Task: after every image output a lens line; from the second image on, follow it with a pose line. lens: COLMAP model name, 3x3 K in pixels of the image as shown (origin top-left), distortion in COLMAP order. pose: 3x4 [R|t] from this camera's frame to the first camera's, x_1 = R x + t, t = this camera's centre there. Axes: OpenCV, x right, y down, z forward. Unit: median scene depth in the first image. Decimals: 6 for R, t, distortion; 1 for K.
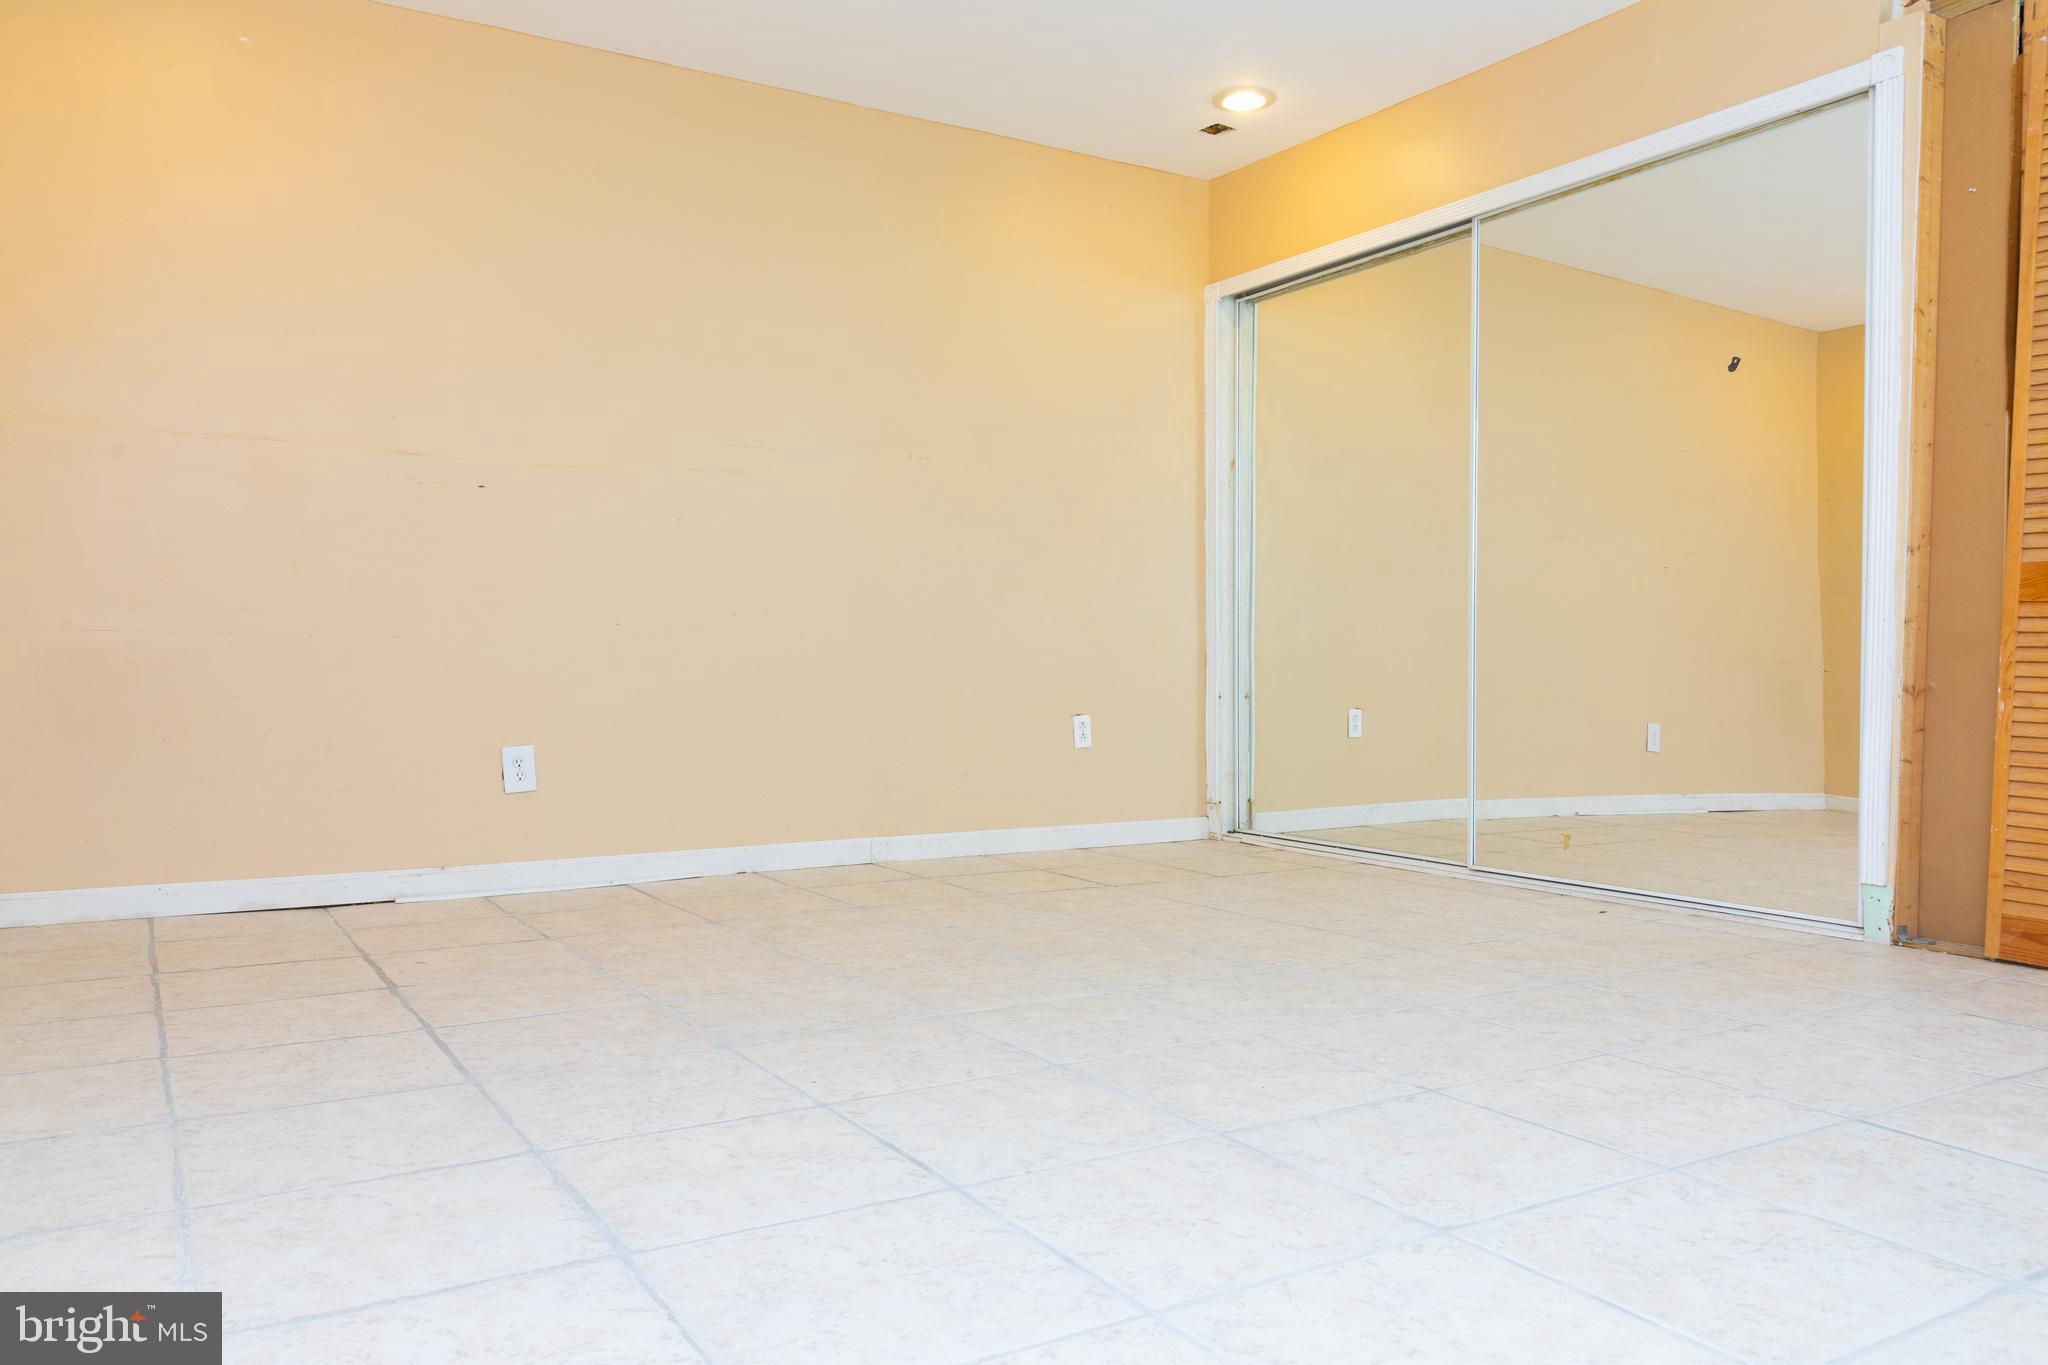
lens RADIAL K [[1413.6, 0, 1028.8], [0, 1413.6, 681.4], [0, 0, 1]] dist [0.055725, 0.003592]
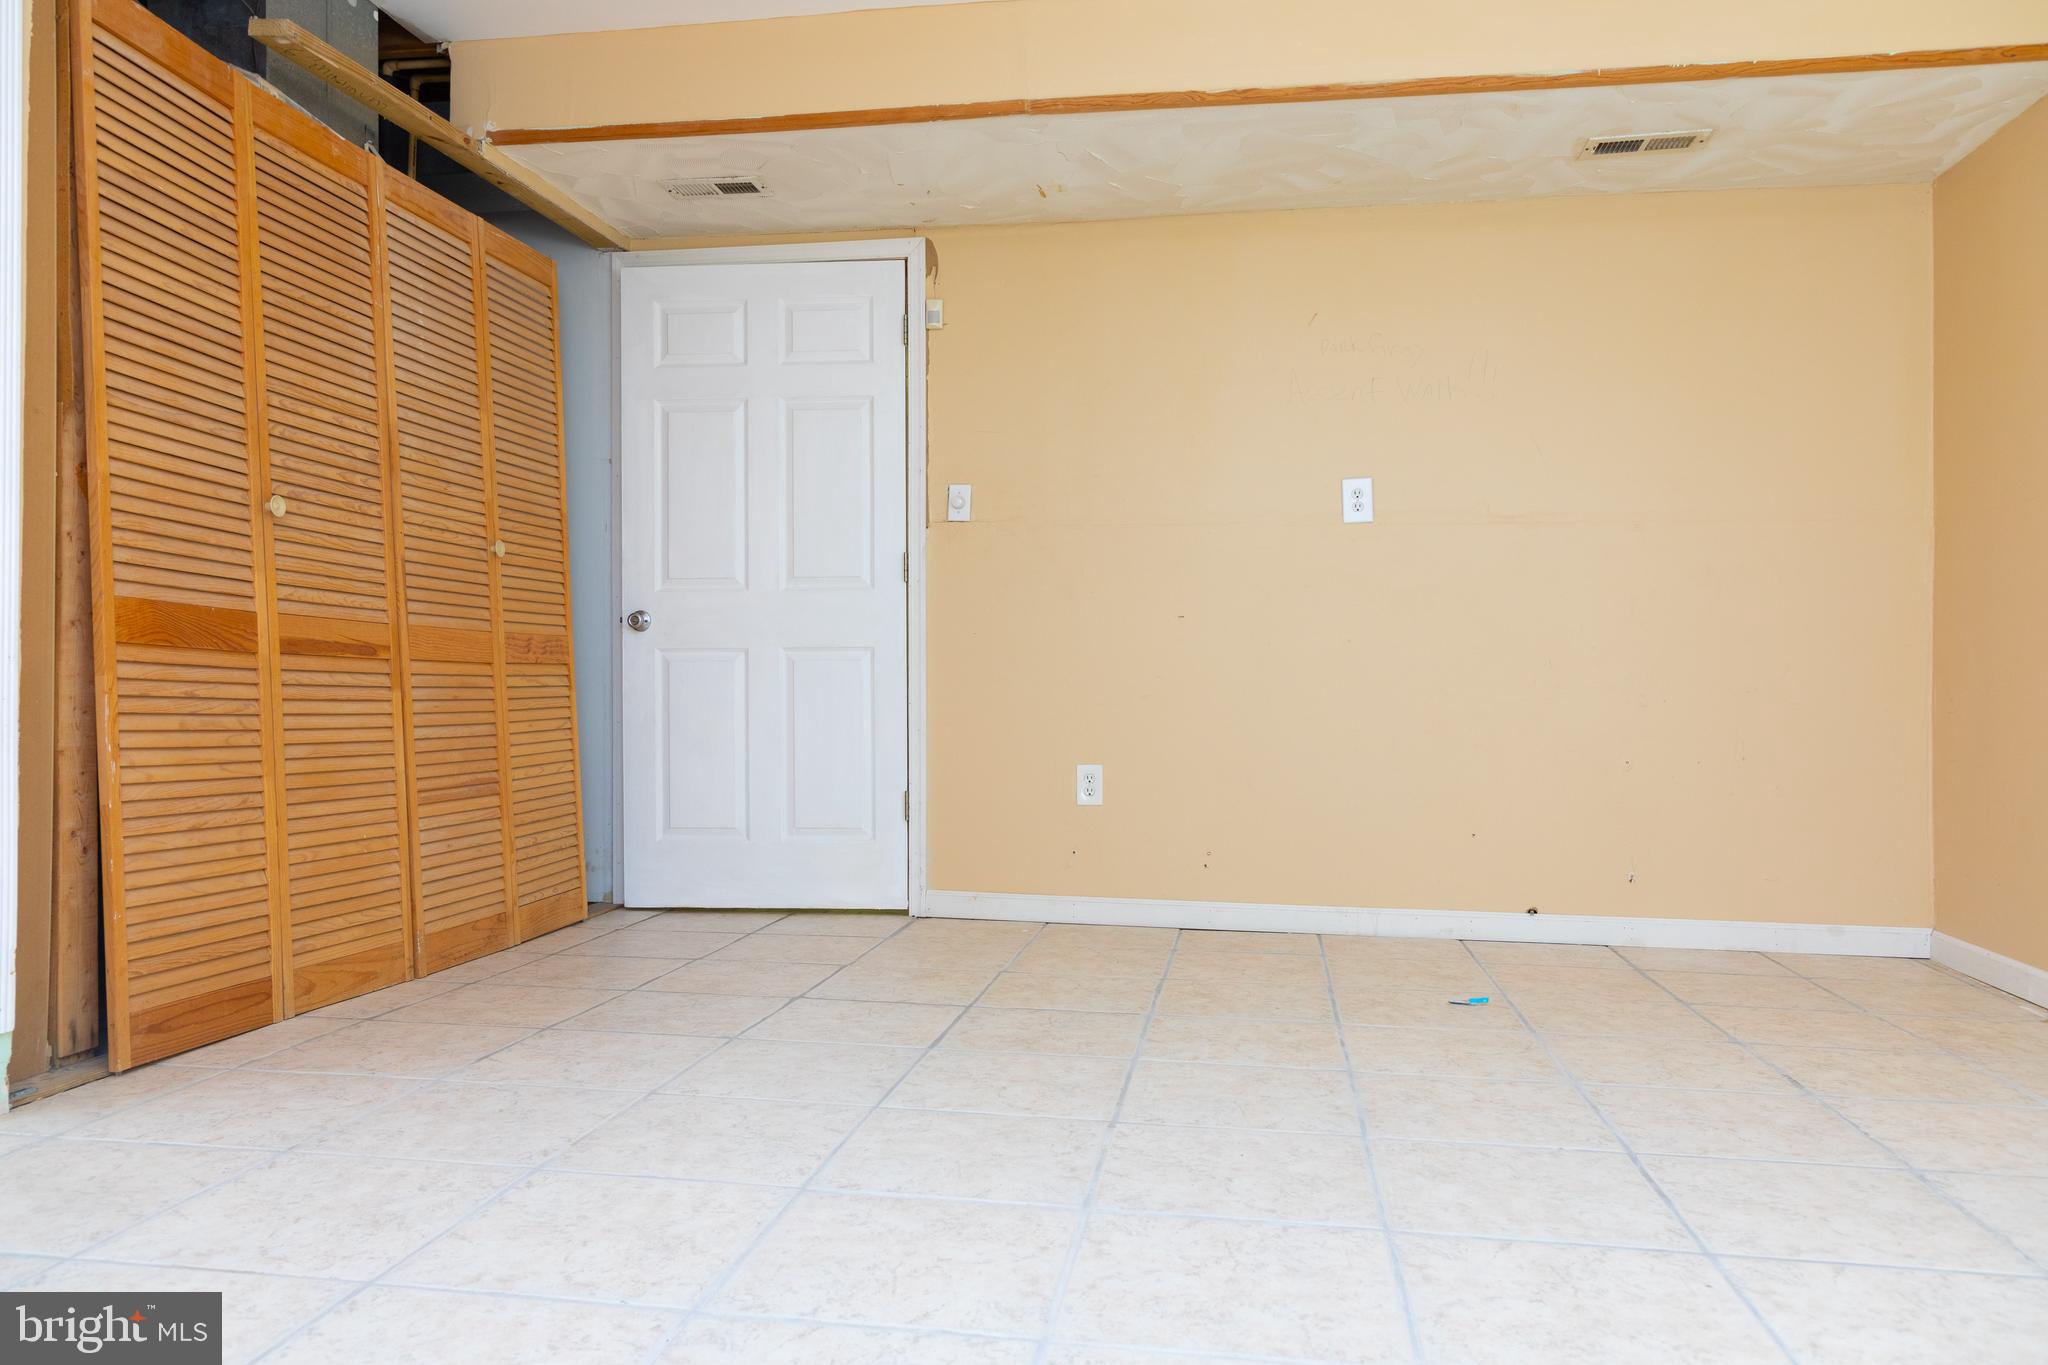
lens RADIAL K [[1413.6, 0, 1035.4], [0, 1413.6, 688.2], [0, 0, 1]] dist [0.055725, 0.003592]
pose [[-0.752491, -0.017929, 0.658359, -0.277113], [-0.013494, 0.999839, 0.011805, -0.045973], [-0.658465, -0.000001, -0.752612, 1.300558]]
